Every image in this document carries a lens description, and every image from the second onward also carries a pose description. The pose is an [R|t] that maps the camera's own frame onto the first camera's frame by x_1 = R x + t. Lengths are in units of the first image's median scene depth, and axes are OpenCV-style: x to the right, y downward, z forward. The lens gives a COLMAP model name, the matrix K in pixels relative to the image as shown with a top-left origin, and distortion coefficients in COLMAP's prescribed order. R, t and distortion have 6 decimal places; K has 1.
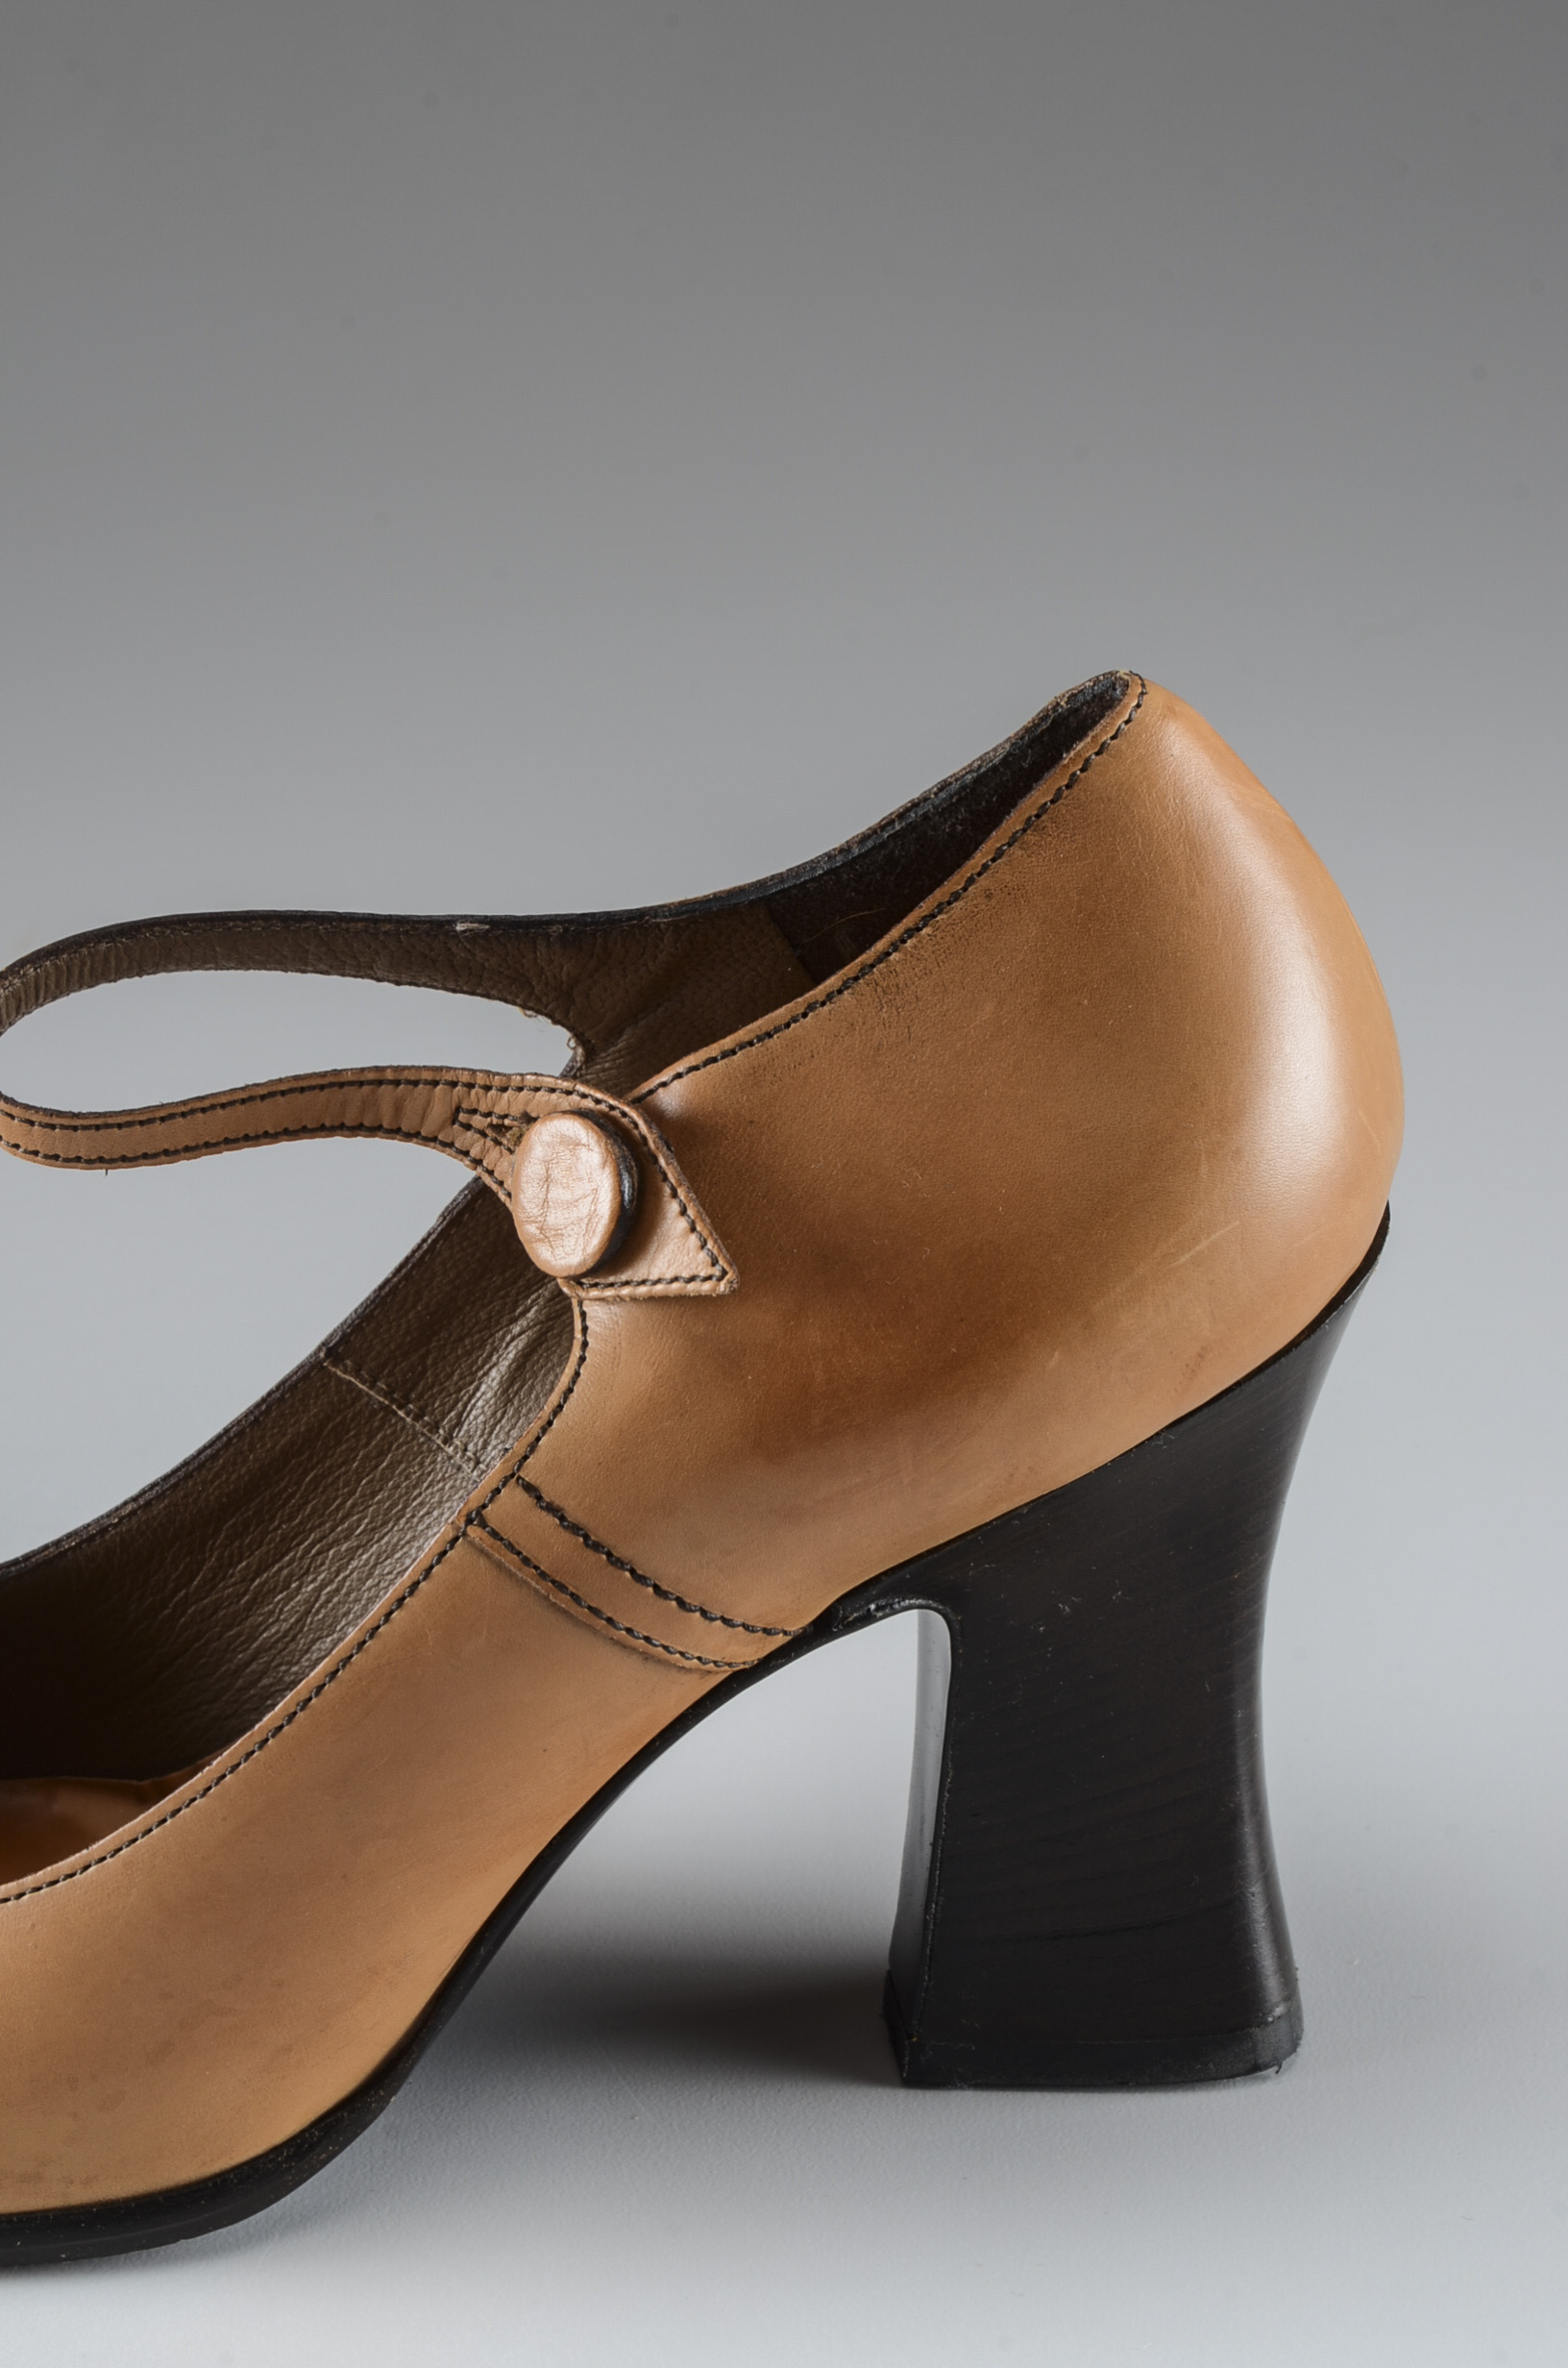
lens RADIAL K [[5250.7, 0, 784.0], [0, 5250.7, 1184.0], [0, 0, 1]] dist [-0.058023, 0.497565]
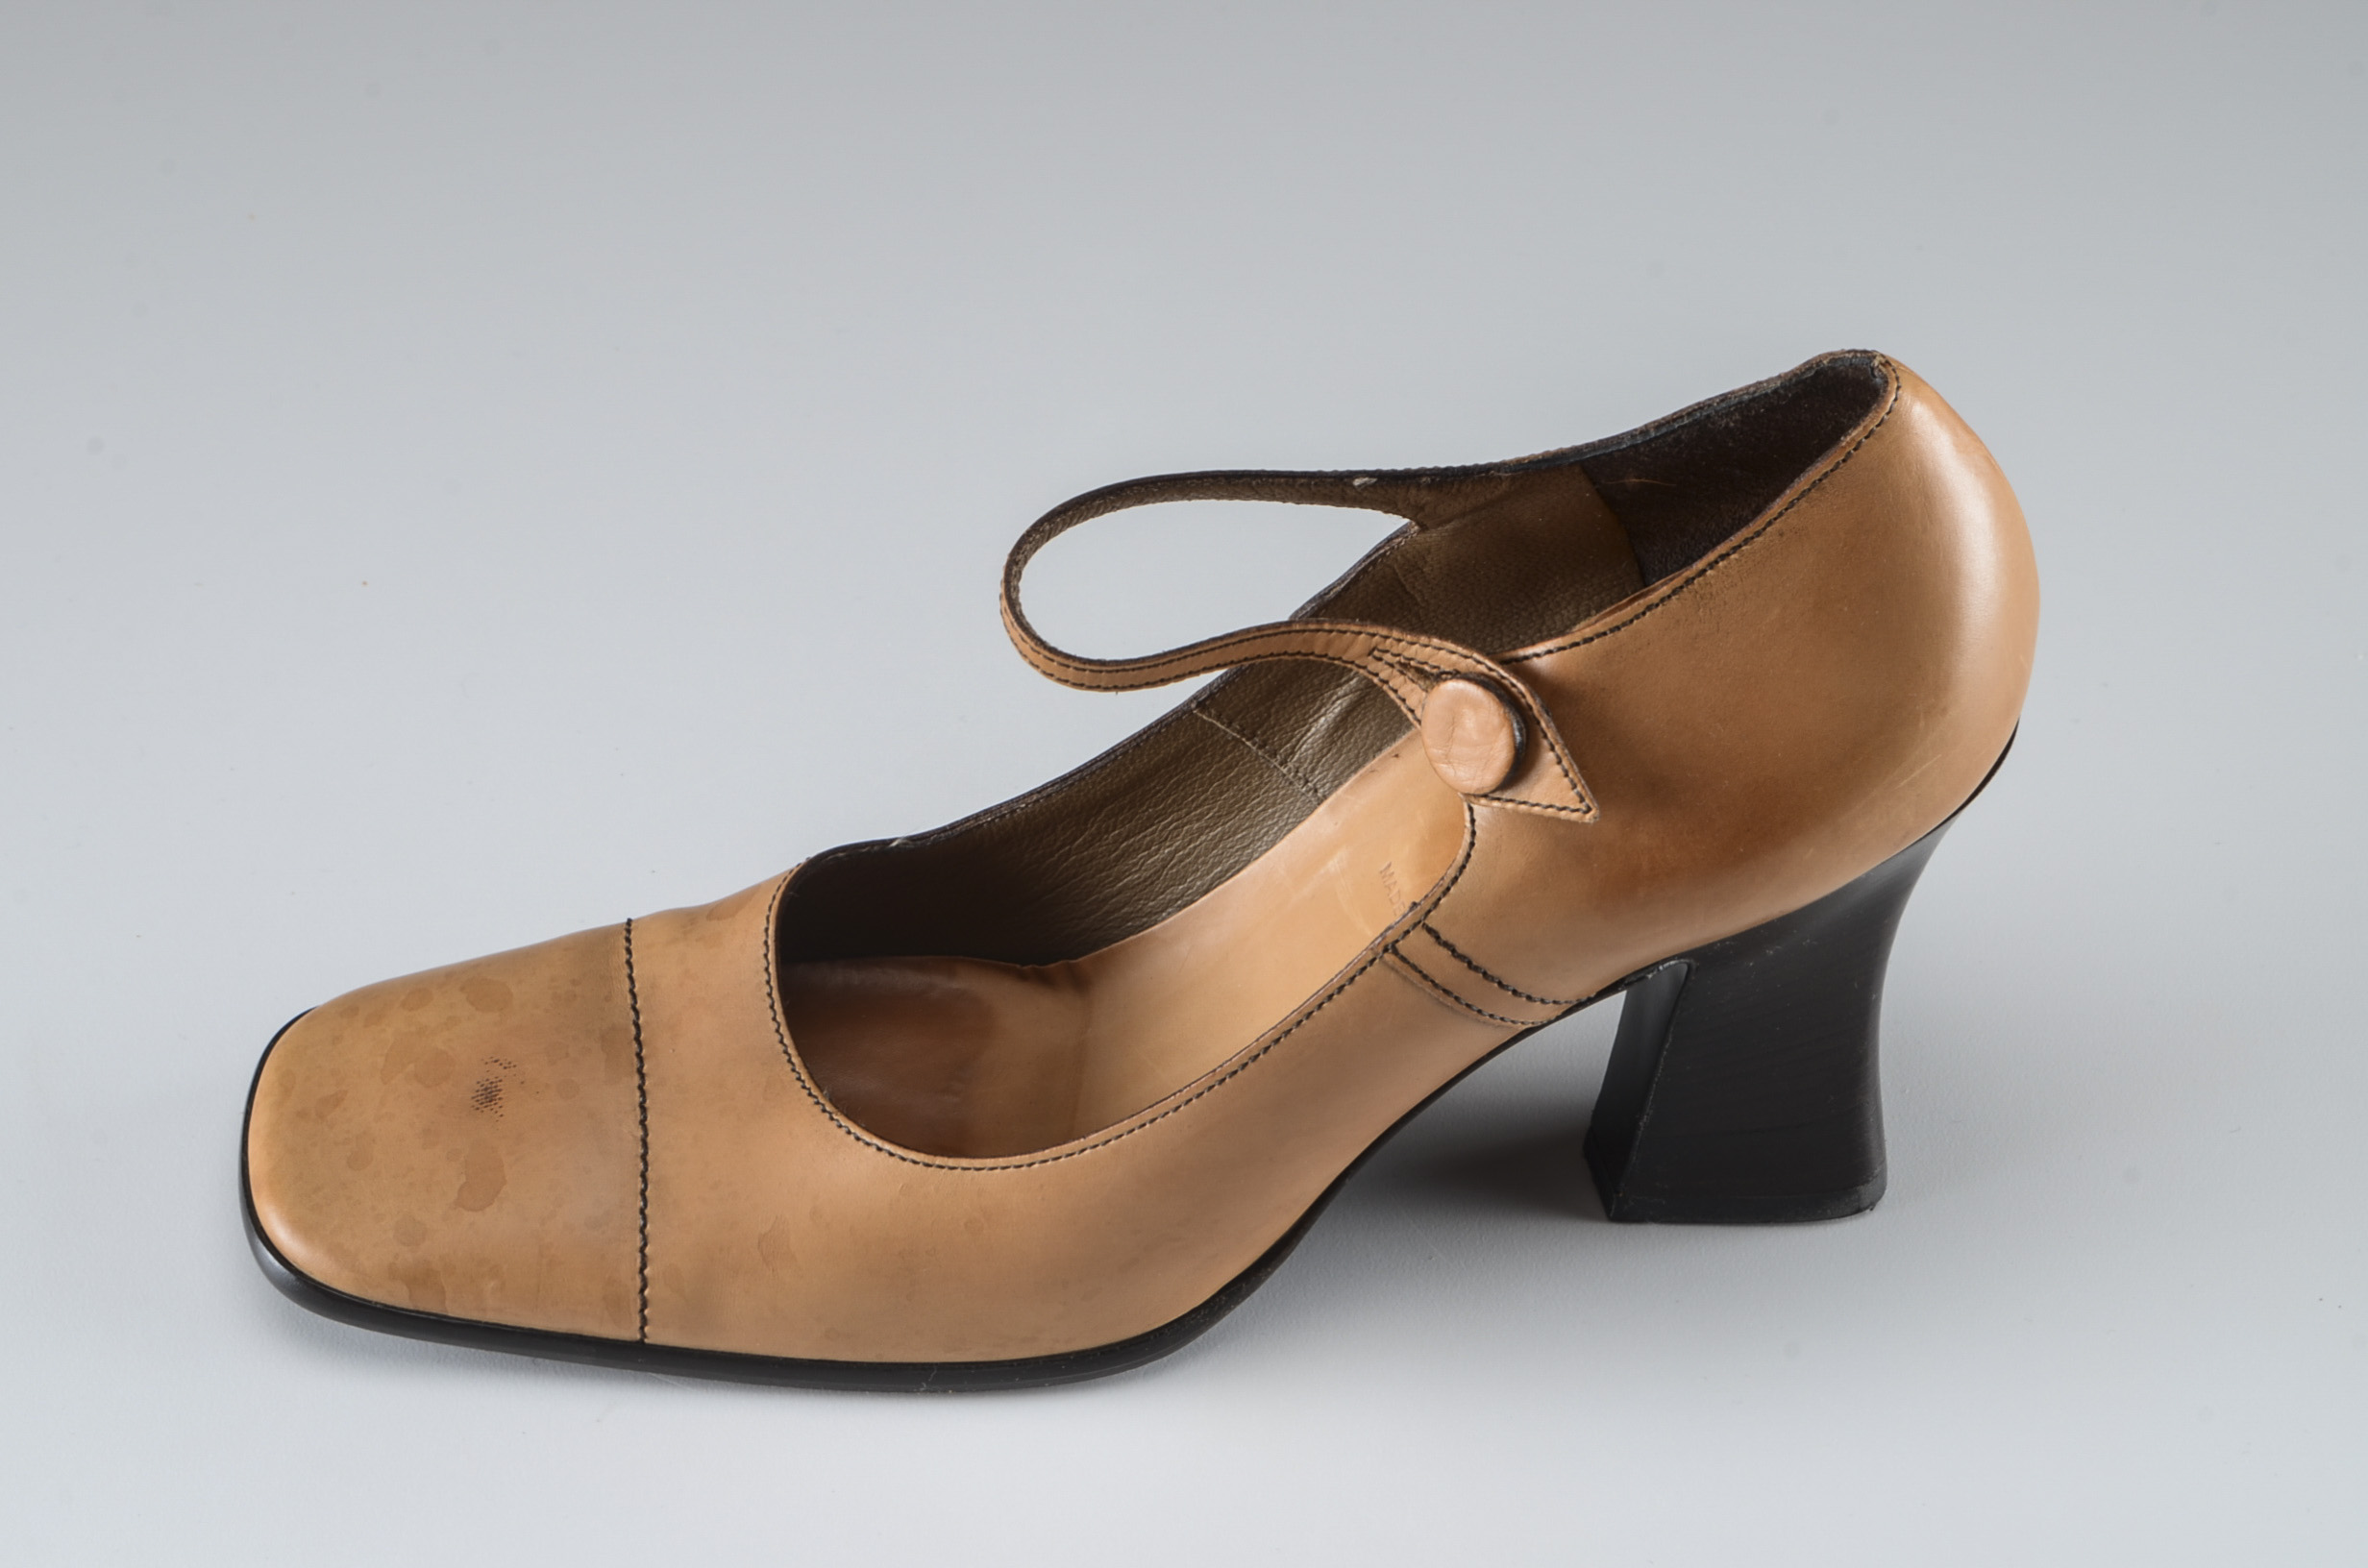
lens RADIAL K [[5250.7, 0, 1184.0], [0, 5250.7, 784.0], [0, 0, 1]] dist [-0.058023, 0.497565]
pose [[0.994947, -0.009691, 0.099937, -0.253629], [-0.022799, 0.947526, 0.318863, -0.424998], [-0.097783, -0.319530, 0.942517, -0.306802]]
